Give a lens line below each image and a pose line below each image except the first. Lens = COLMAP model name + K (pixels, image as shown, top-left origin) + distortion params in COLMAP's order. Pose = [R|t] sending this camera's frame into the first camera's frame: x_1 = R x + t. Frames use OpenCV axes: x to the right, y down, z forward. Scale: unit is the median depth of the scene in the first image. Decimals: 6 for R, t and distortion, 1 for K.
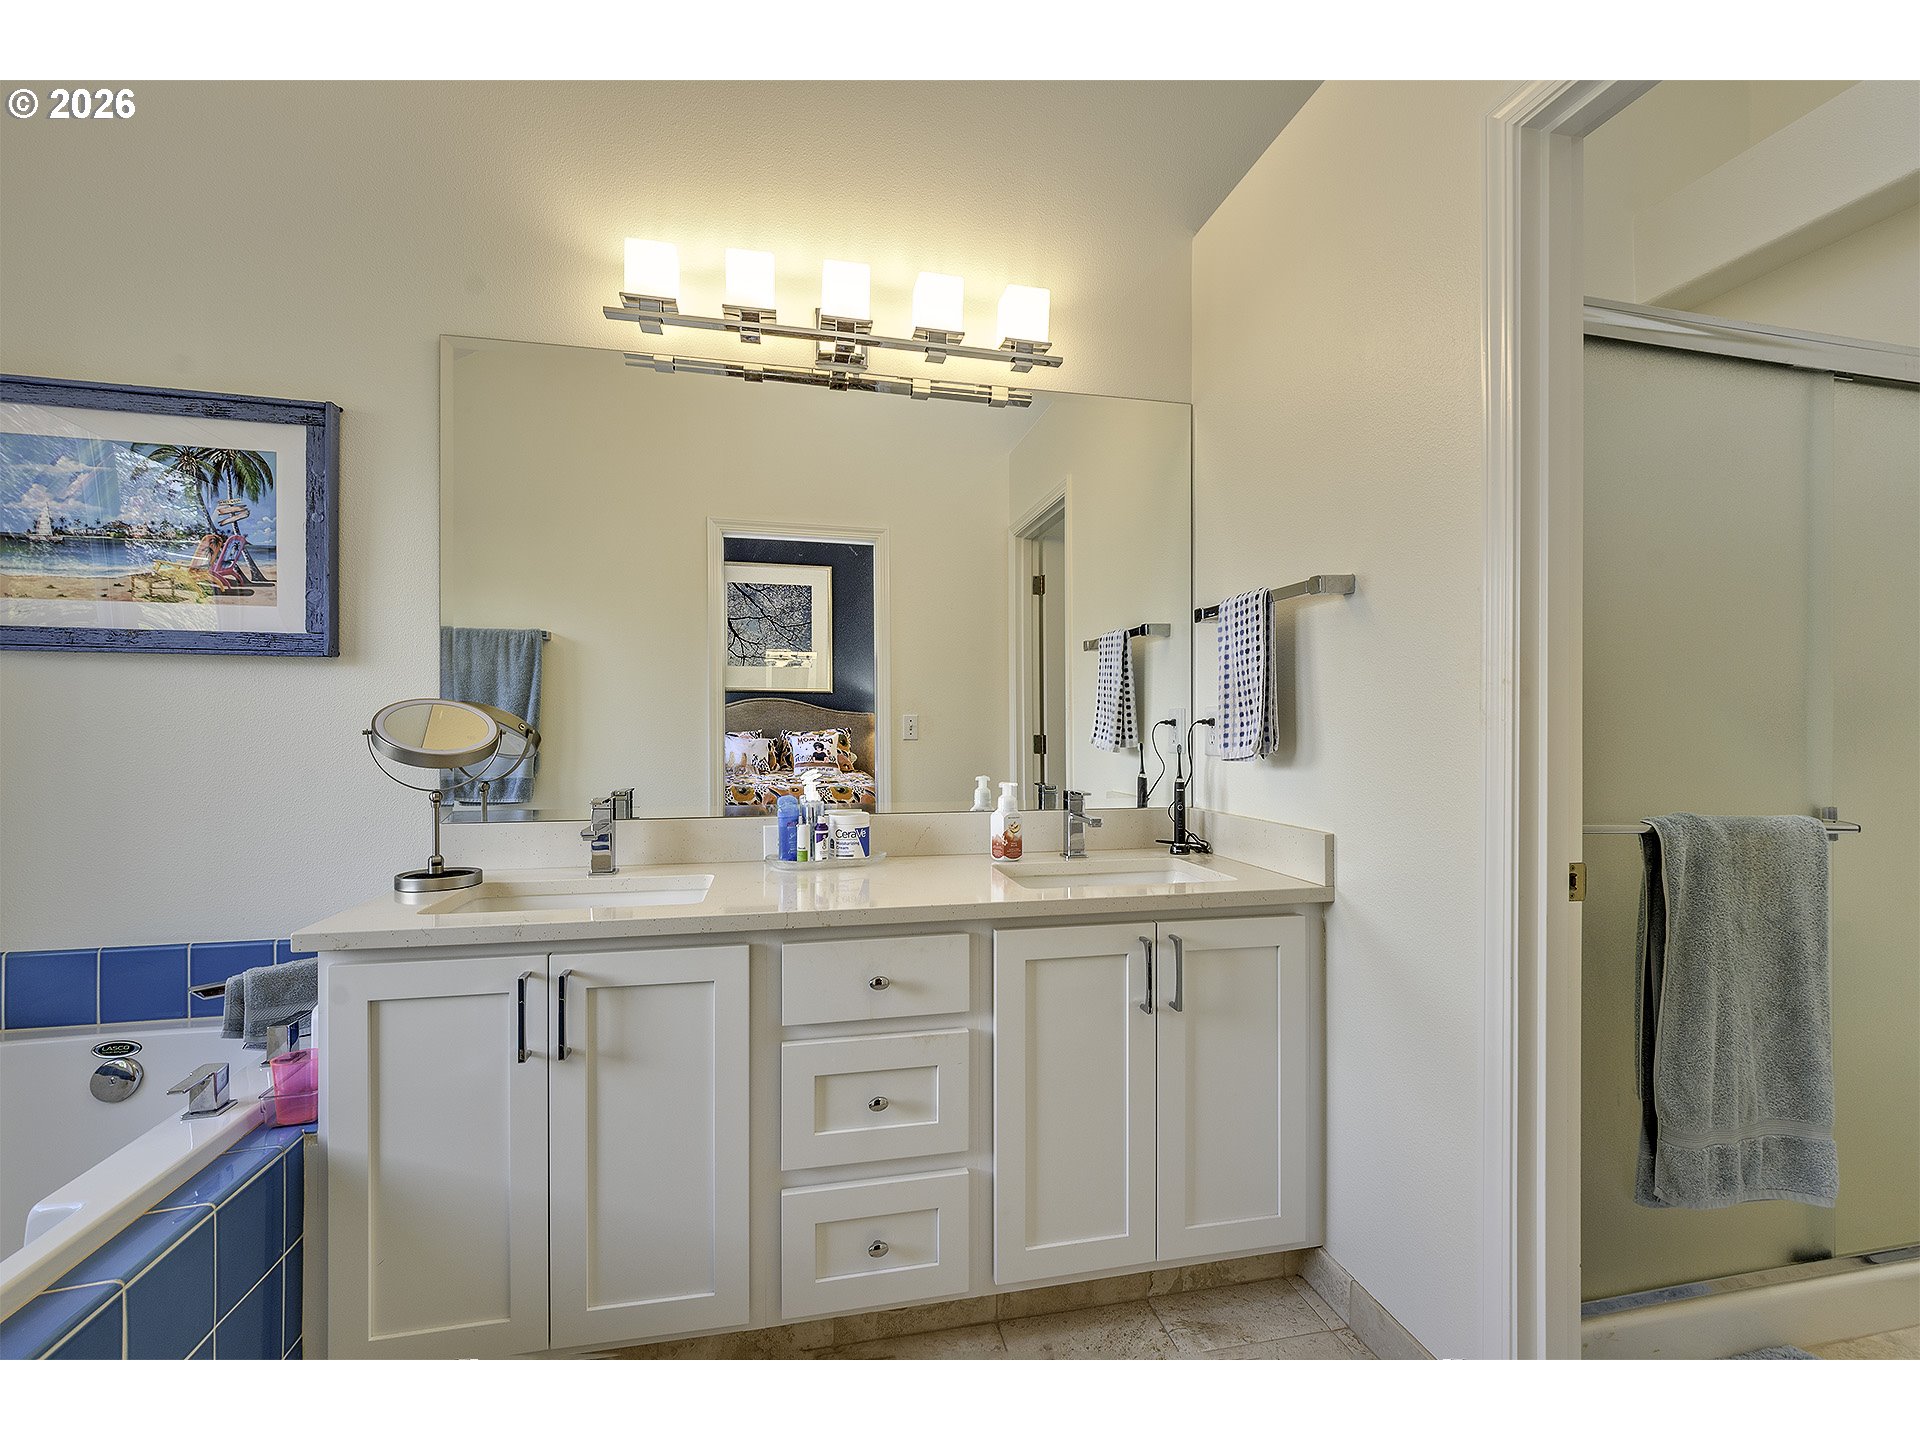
lens RADIAL K [[837.2, 0, 964.8], [0, 837.2, 719.8], [0, 0, 1]] dist [-0.001175, -0.000770]
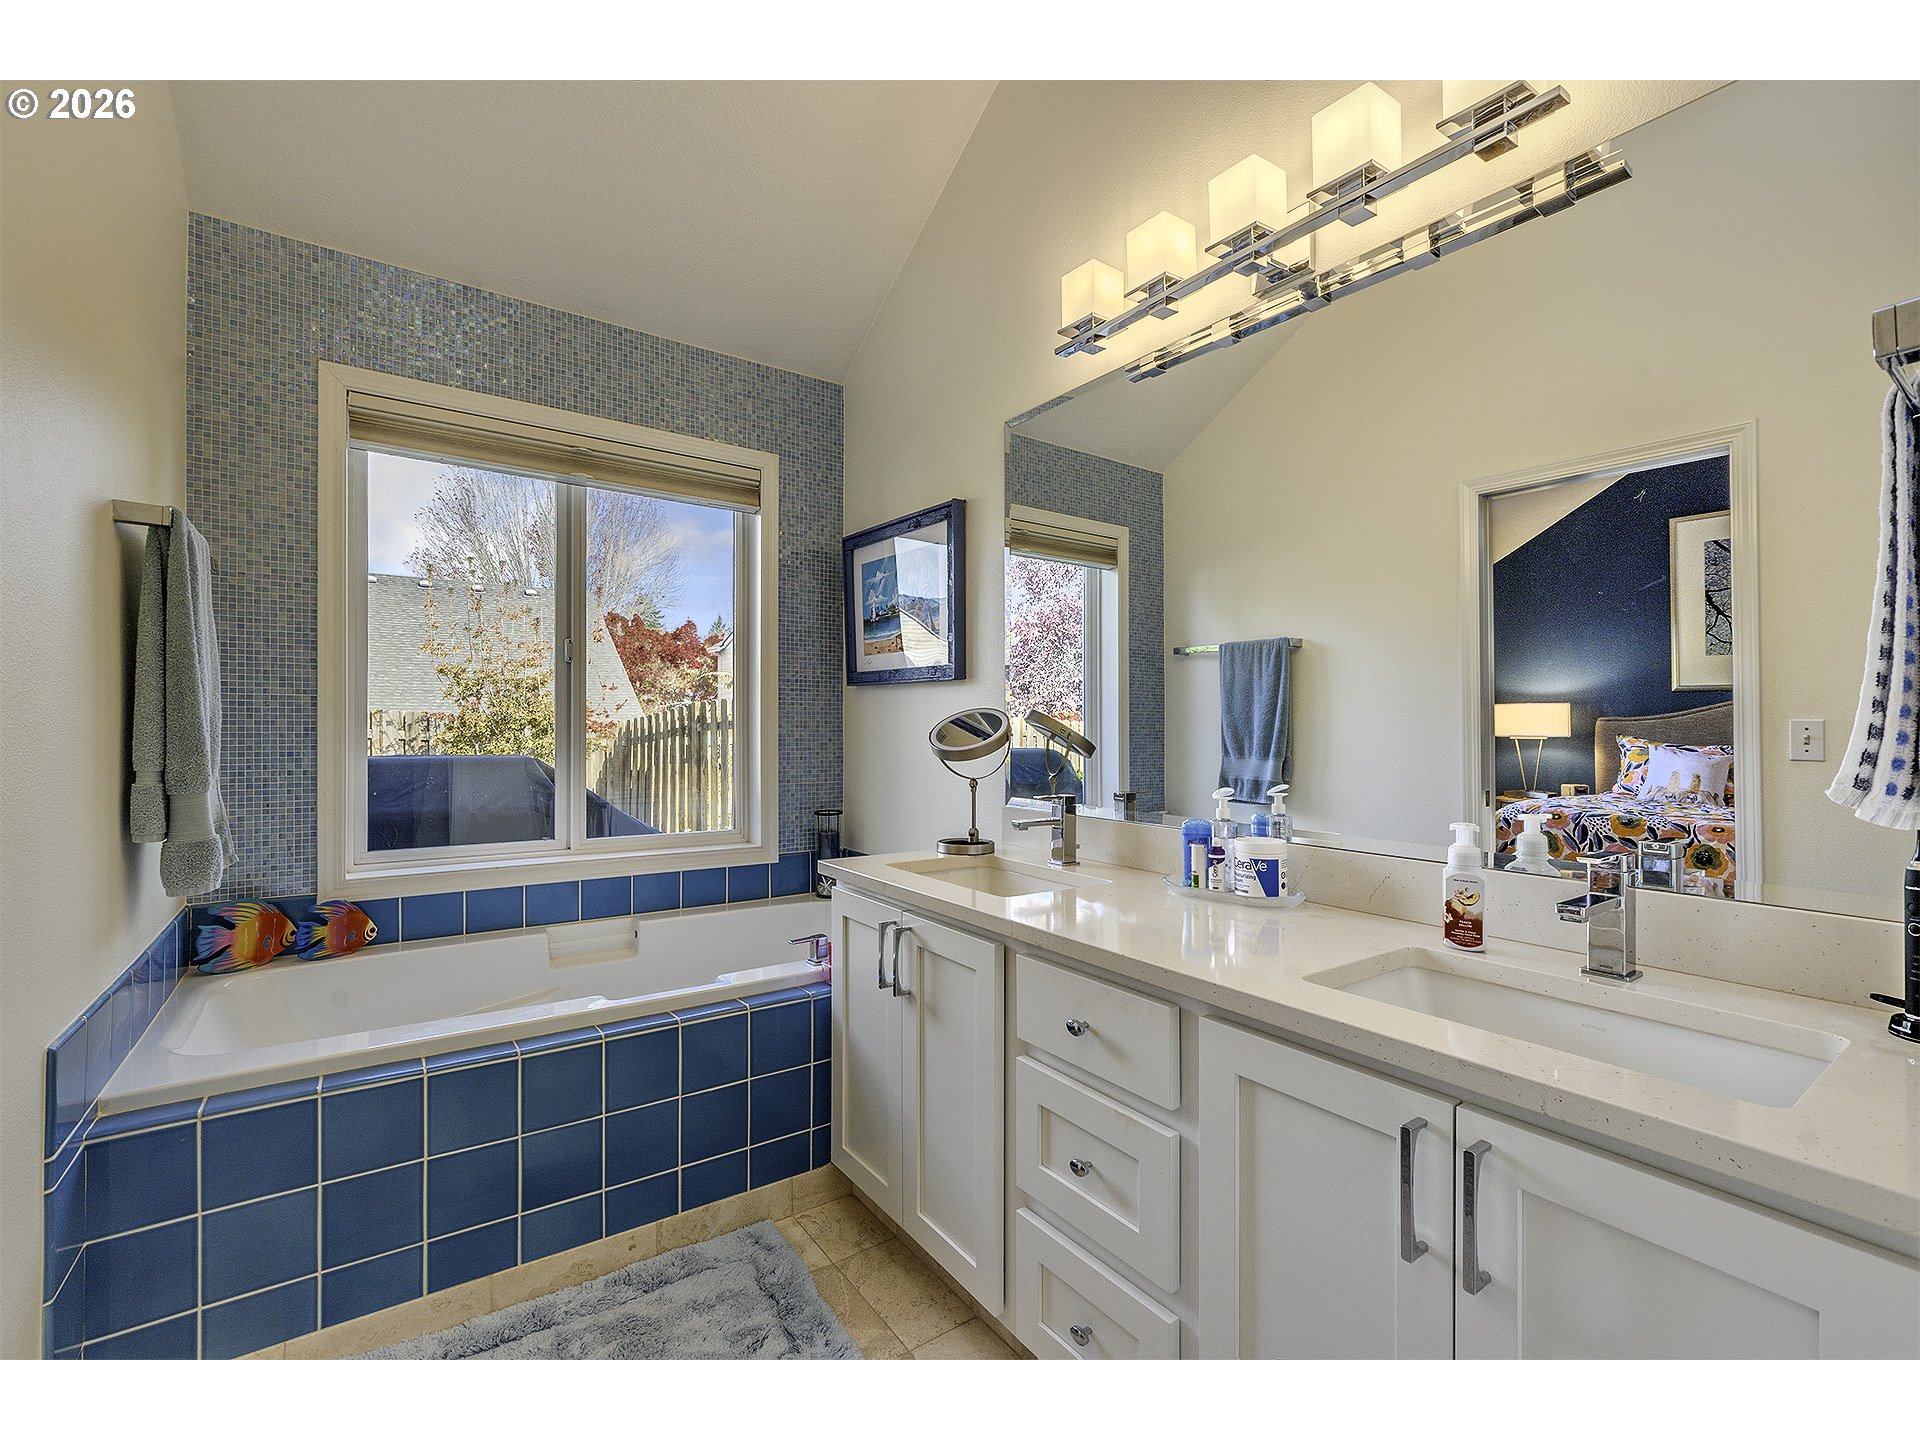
lens RADIAL K [[837.2, 0, 961.1], [0, 837.2, 721.8], [0, 0, 1]] dist [-0.001175, -0.000770]
pose [[0.389826, -0.003646, -0.920881, 0.510844], [-0.002871, 0.999982, -0.005174, 0.003260], [0.920884, 0.004660, 0.389809, 0.434831]]
